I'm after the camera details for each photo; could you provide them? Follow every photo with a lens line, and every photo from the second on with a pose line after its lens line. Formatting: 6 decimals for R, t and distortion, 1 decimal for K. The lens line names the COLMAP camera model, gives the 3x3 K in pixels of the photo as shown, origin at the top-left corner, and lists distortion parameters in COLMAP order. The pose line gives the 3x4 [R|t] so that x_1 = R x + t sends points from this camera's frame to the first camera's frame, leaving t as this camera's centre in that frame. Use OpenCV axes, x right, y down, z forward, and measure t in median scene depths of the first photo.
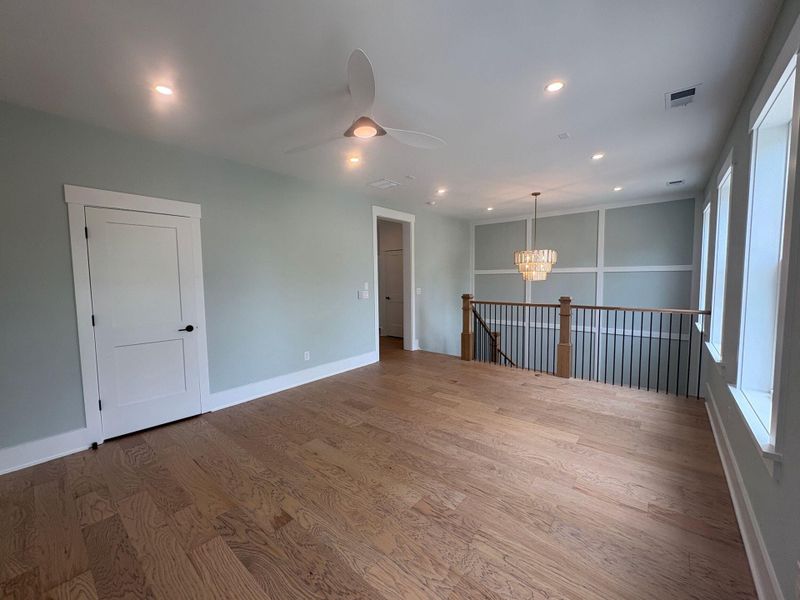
lens RADIAL K [[318.6, 0, 404.3], [0, 318.6, 300.7], [0, 0, 1]] dist [-0.001499, 0.000427]
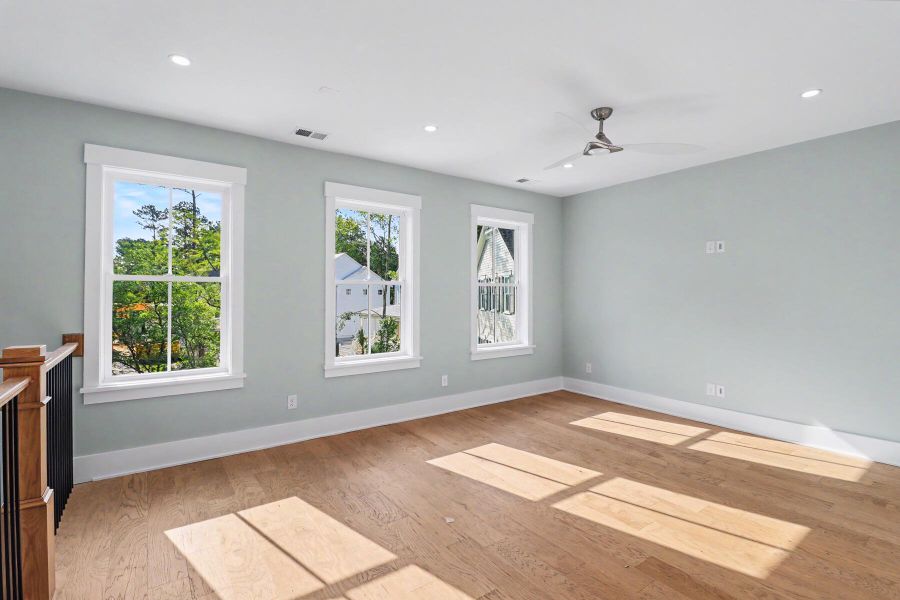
lens RADIAL K [[421.9, 0, 446.5], [0, 421.9, 291.2], [0, 0, 1]] dist [-0.007859, -0.008786]
pose [[-0.963520, 0.018031, 0.267027, 0.001542], [0.034007, 0.997889, 0.055328, -0.121847], [-0.265466, 0.062391, -0.962099, 2.035164]]
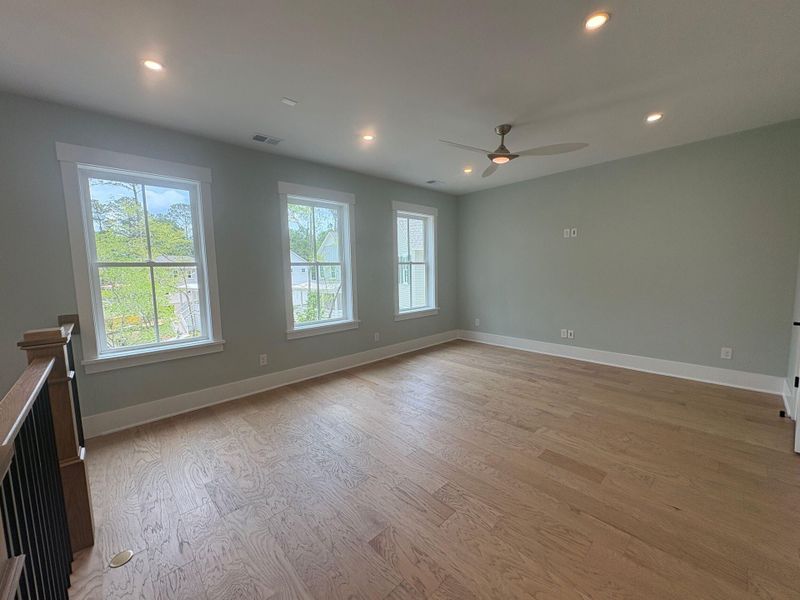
lens RADIAL K [[318.6, 0, 397.8], [0, 318.6, 302.3], [0, 0, 1]] dist [-0.001499, 0.000427]
pose [[-0.989659, 0.025582, 0.141138, 0.115443], [0.049368, 0.984600, 0.167705, -0.132477], [-0.134674, 0.172939, -0.975682, 2.045362]]
